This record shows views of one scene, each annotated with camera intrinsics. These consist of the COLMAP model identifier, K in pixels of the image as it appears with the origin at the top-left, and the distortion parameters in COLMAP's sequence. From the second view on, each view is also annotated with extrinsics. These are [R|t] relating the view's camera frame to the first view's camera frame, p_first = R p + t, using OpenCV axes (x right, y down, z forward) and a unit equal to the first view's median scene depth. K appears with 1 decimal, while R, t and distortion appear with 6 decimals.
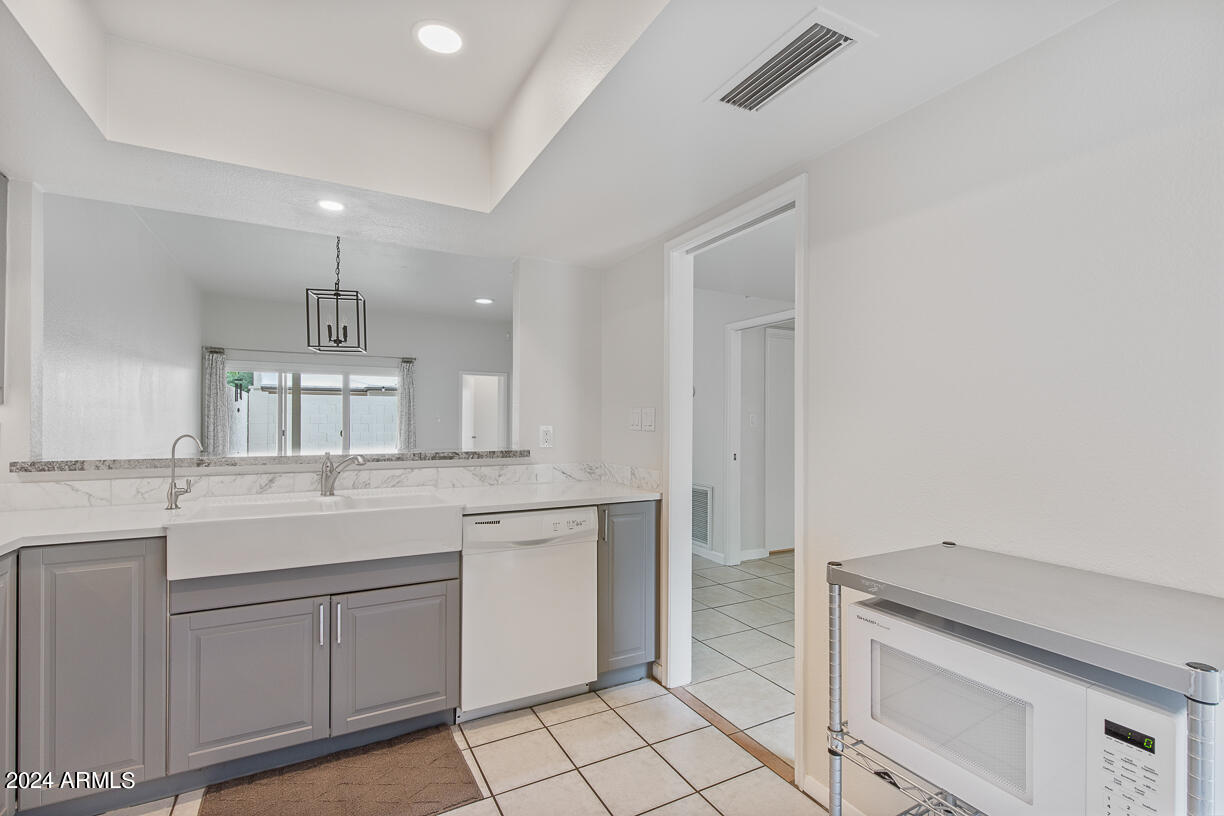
lens RADIAL K [[557.0, 0, 616.8], [0, 557.0, 421.5], [0, 0, 1]] dist [0.002208, -0.000002]
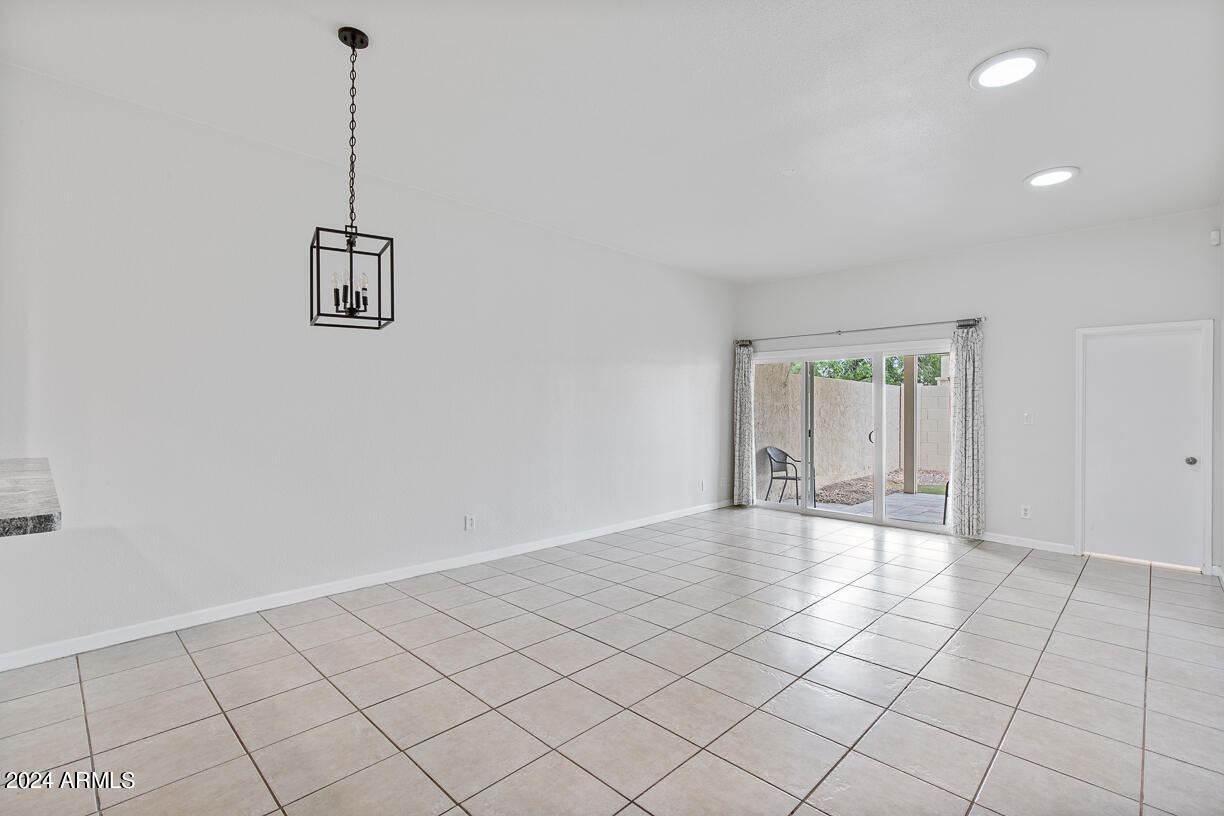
lens RADIAL K [[553.2, 0, 618.2], [0, 553.2, 405.0], [0, 0, 1]] dist [-0.000603, -0.000107]
pose [[0.298676, -0.009305, -0.954309, 0.315193], [-0.006615, 0.999908, -0.011820, -0.030580], [0.954332, 0.009843, 0.298587, 1.489338]]
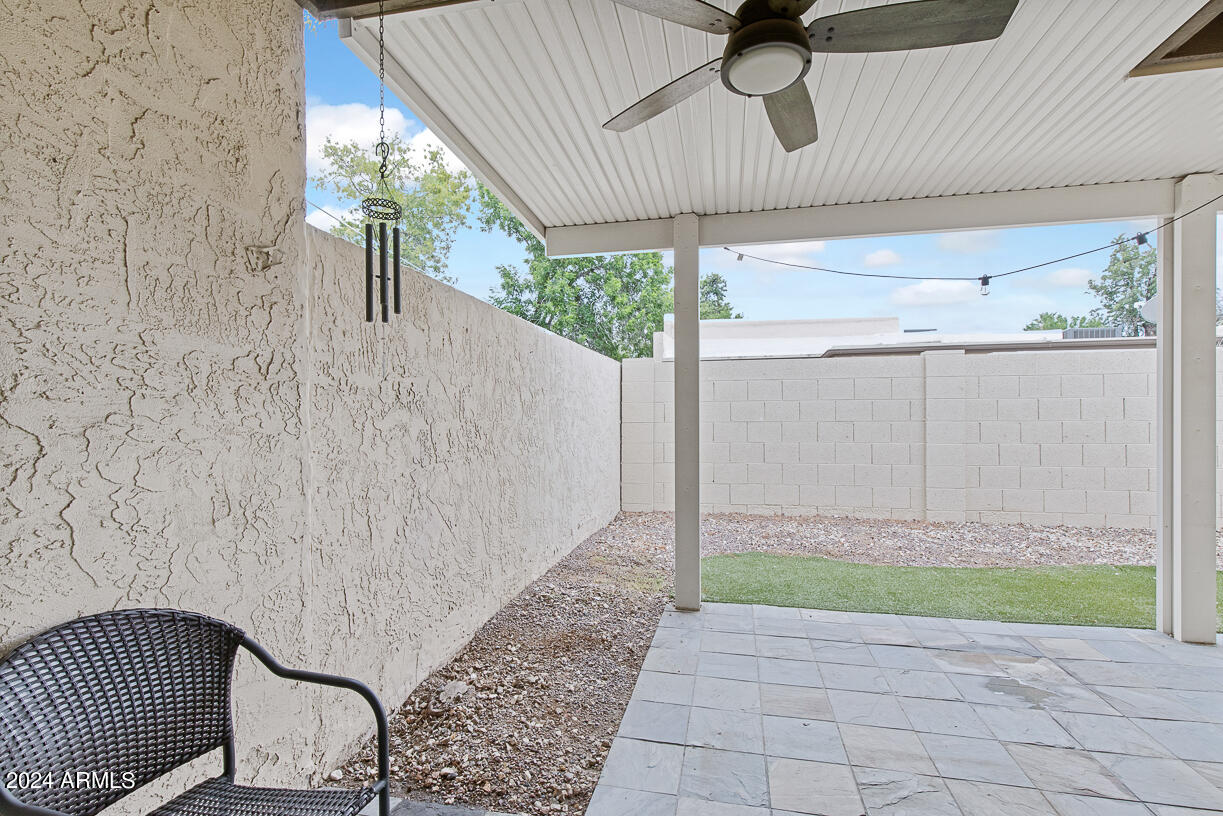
lens RADIAL K [[563.4, 0, 612.7], [0, 563.4, 420.7], [0, 0, 1]] dist [0.006471, 0.000379]
pose [[0.754255, -0.000975, -0.656581, -1.678284], [0.006828, 0.999956, 0.006358, -0.005058], [0.656546, -0.009279, 0.754229, 3.102101]]
